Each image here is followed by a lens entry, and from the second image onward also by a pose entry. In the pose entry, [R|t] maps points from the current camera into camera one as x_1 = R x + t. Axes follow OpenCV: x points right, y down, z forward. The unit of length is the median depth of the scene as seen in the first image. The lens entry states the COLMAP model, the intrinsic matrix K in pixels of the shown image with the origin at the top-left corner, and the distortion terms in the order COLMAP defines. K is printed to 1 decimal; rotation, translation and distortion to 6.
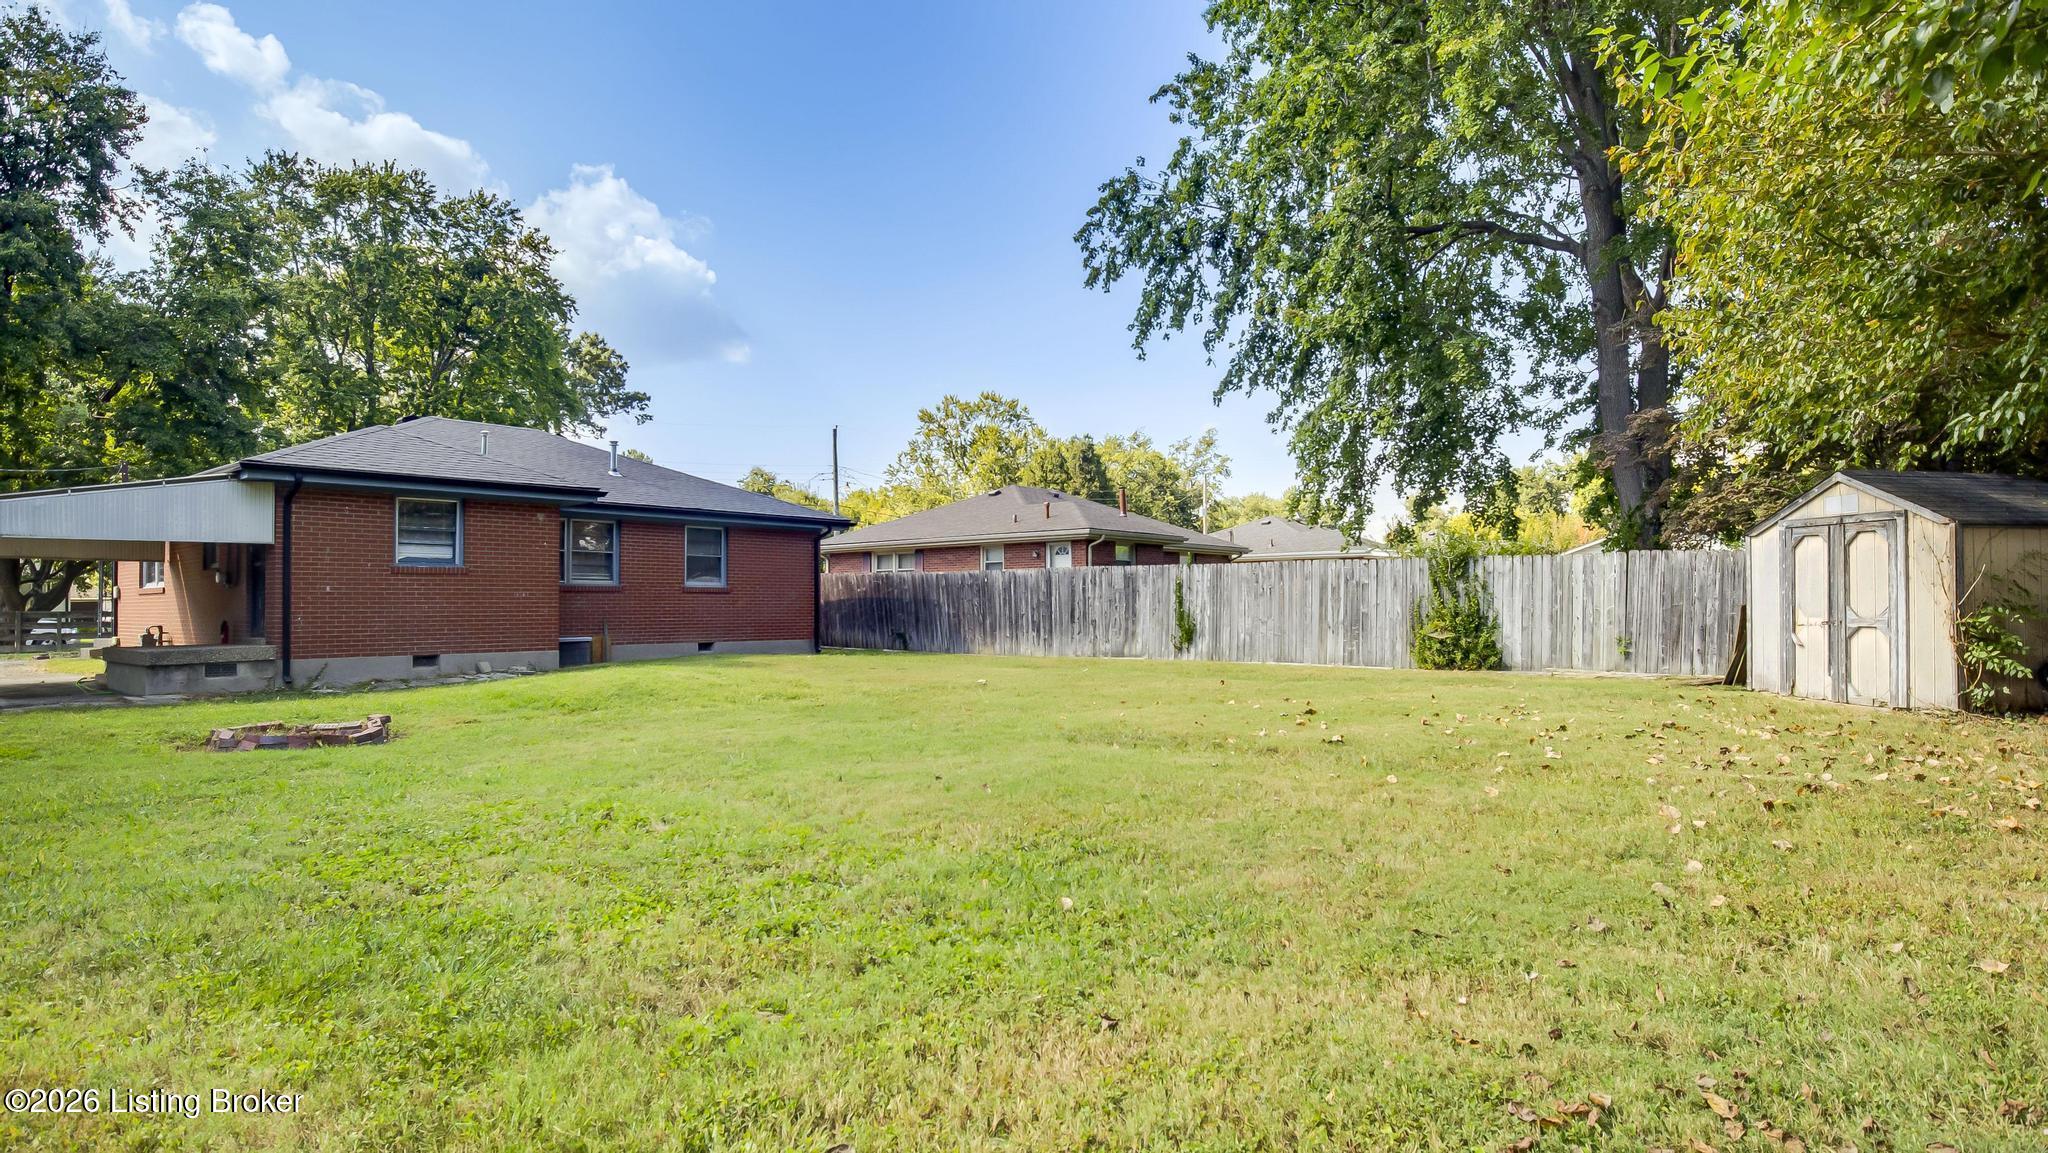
lens RADIAL K [[1082.5, 0, 1037.0], [0, 1082.5, 595.1], [0, 0, 1]] dist [-0.035734, 0.001965]
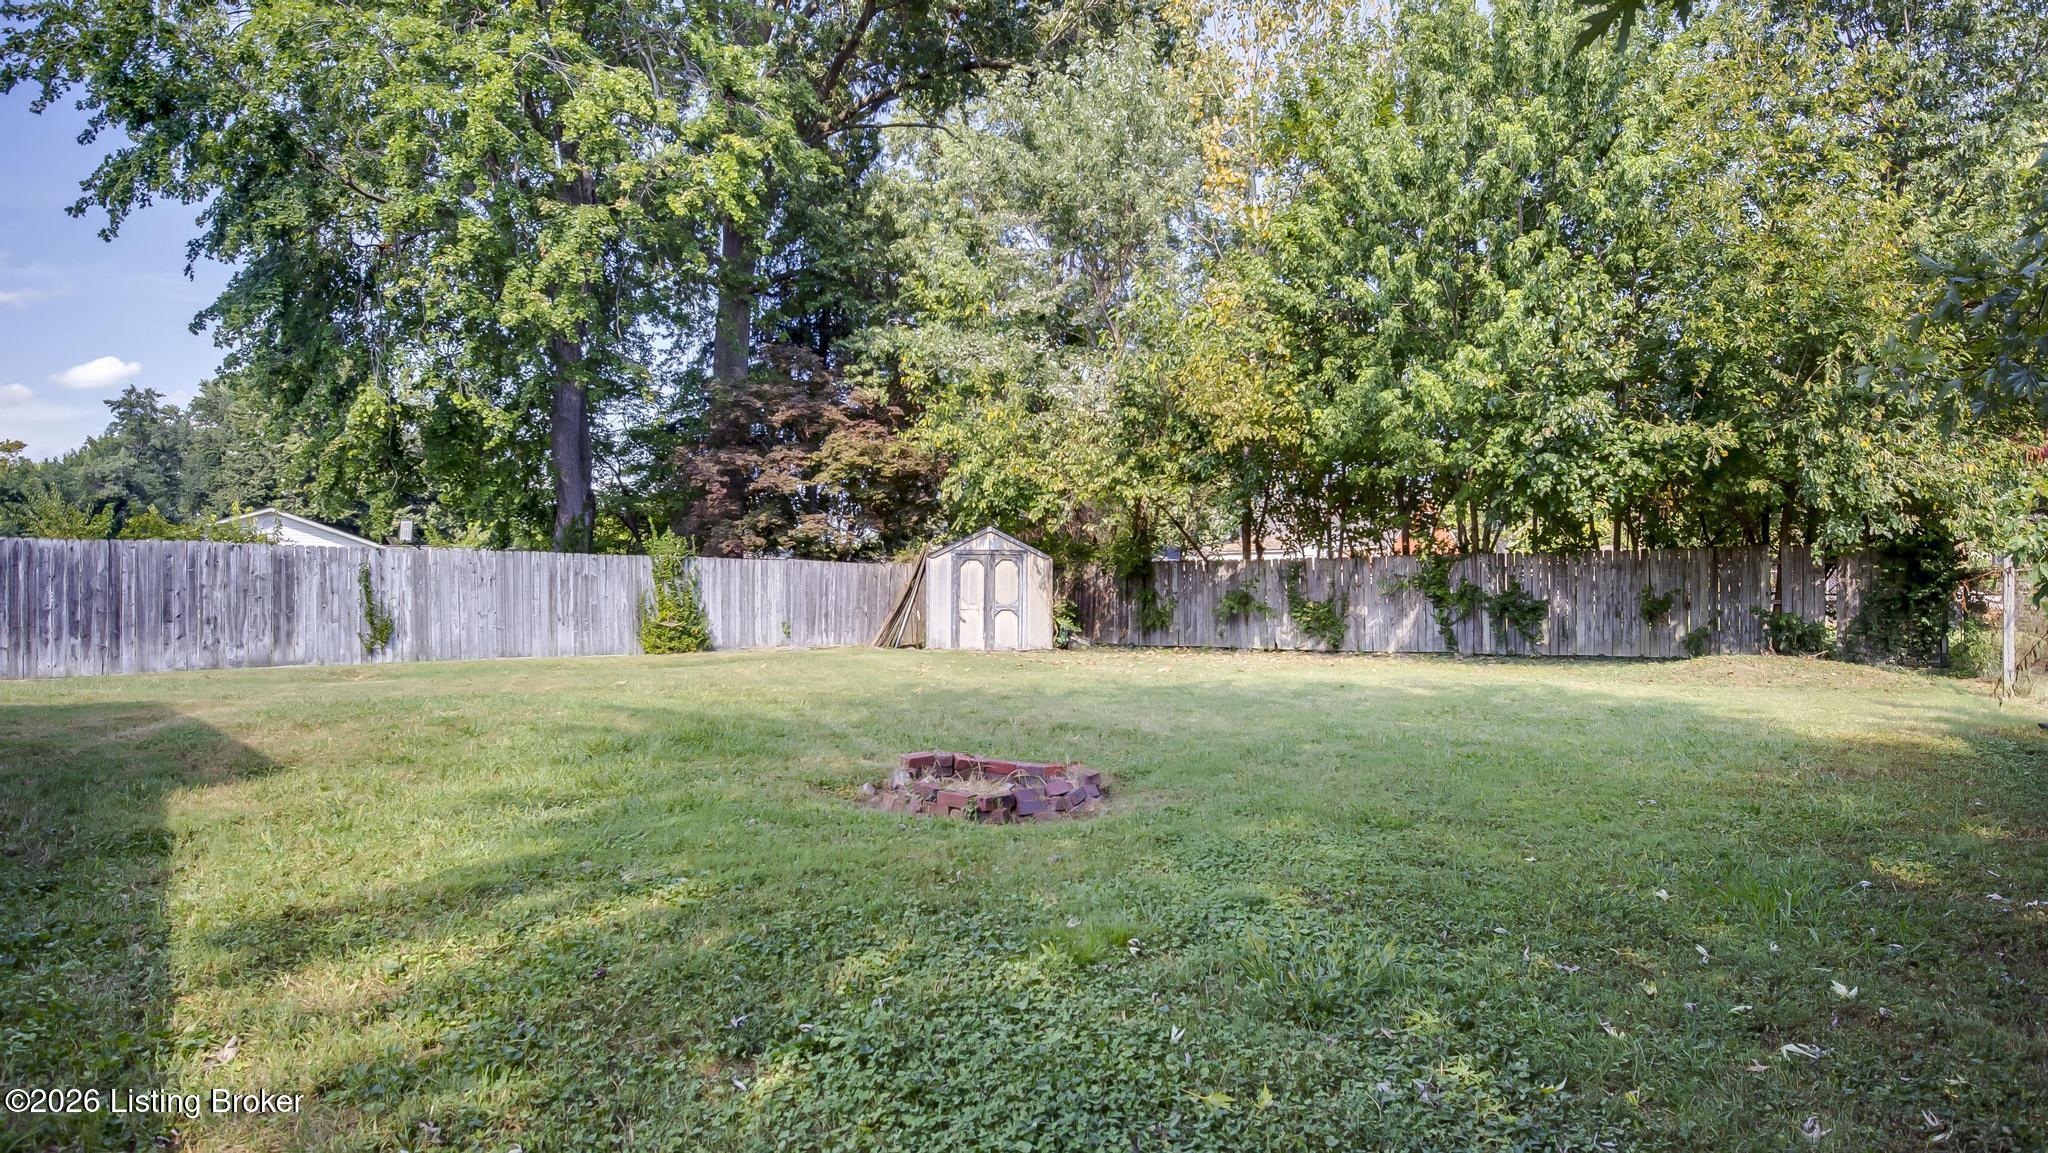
lens RADIAL K [[1082.5, 0, 1037.0], [0, 1082.5, 595.1], [0, 0, 1]] dist [-0.035734, 0.001965]
pose [[0.078762, 0.010242, 0.996841, -0.735510], [-0.007184, 0.999927, -0.009706, 0.014005], [-0.996868, -0.006397, 0.078830, 0.500320]]
